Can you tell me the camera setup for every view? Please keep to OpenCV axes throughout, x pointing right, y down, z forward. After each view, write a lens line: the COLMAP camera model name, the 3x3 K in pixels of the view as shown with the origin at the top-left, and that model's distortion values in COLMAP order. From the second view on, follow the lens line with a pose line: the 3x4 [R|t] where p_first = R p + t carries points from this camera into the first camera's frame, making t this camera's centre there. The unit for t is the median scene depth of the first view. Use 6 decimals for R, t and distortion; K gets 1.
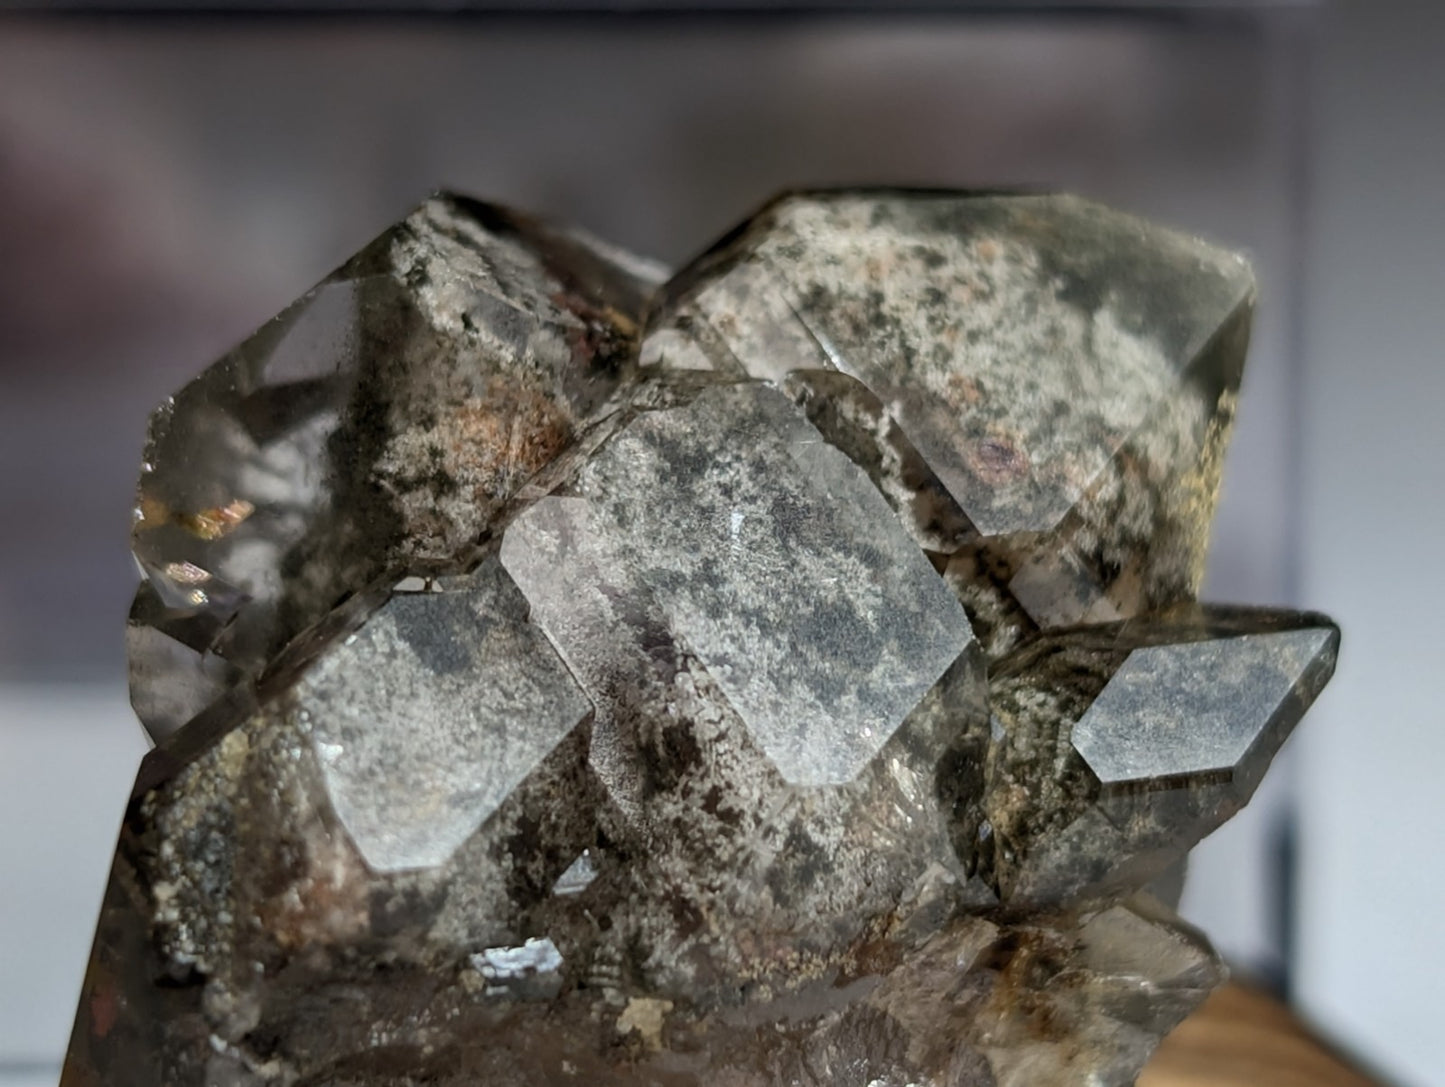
lens RADIAL K [[4626.6, 0, 722.5], [0, 4626.6, 543.5], [0, 0, 1]] dist [0.190762, -0.465546]
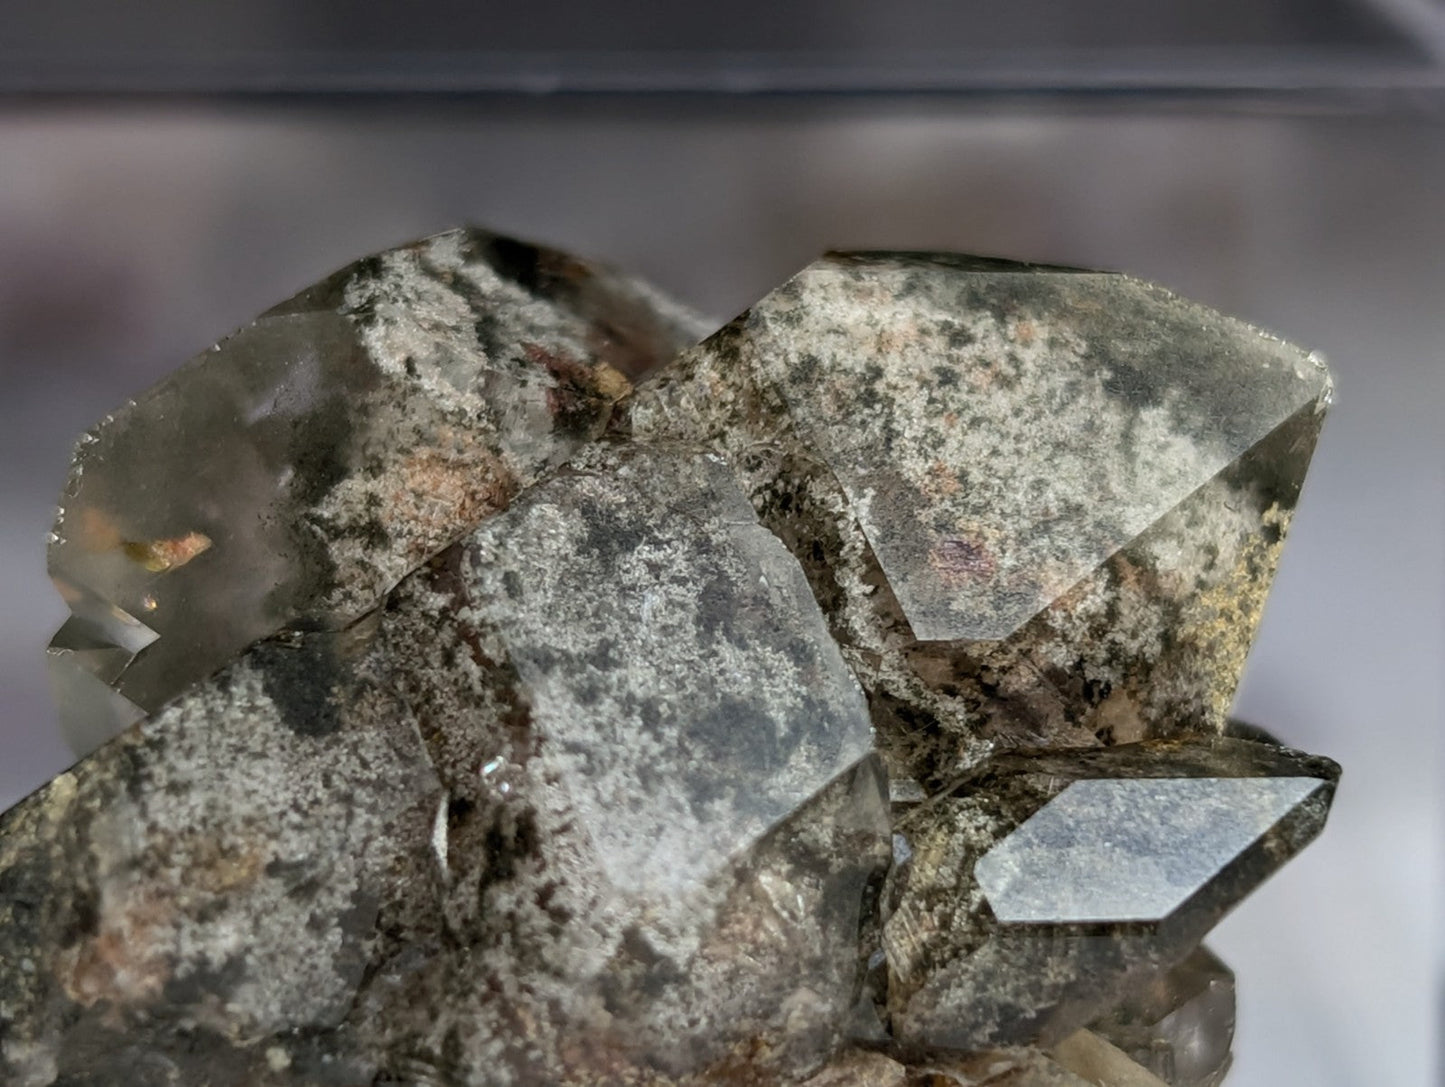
lens RADIAL K [[4626.6, 0, 722.5], [0, 4626.6, 543.5], [0, 0, 1]] dist [0.190762, -0.465546]
pose [[0.957371, 0.084286, -0.276291, 0.271446], [-0.084973, 0.996338, 0.009508, -0.026199], [0.276080, 0.014375, 0.961027, 0.103019]]
